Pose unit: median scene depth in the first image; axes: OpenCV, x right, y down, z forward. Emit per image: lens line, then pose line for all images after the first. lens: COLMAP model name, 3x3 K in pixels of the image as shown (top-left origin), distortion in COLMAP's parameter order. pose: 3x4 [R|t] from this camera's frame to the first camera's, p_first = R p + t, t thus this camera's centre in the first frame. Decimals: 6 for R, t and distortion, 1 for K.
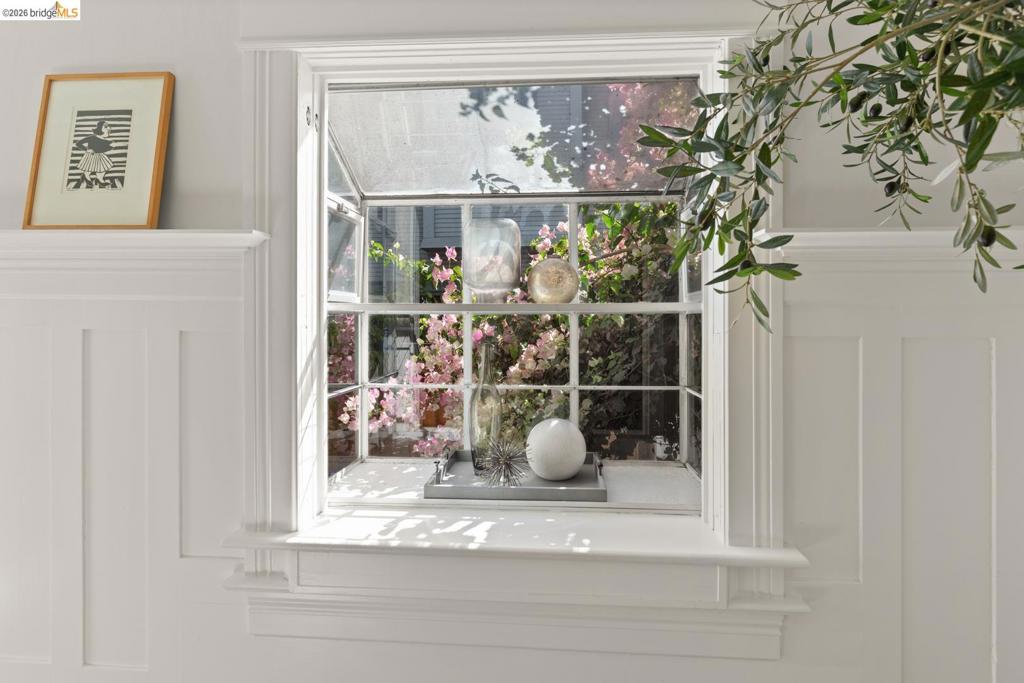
lens RADIAL K [[512.8, 0, 515.9], [0, 512.8, 319.7], [0, 0, 1]] dist [-0.001664, -0.000059]
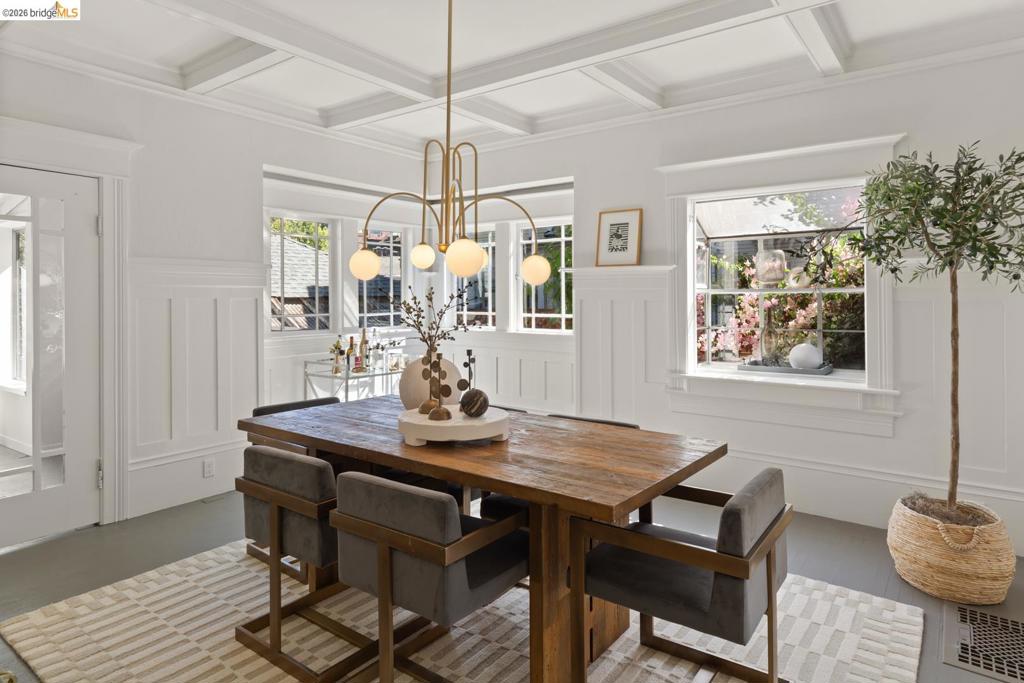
lens RADIAL K [[598.3, 0, 510.4], [0, 598.3, 300.4], [0, 0, 1]] dist [-0.000944, 0.000009]
pose [[0.843350, -0.006539, -0.537325, 0.342876], [0.004070, 0.999975, -0.005782, 0.027165], [0.537349, 0.002689, 0.843356, -1.539797]]
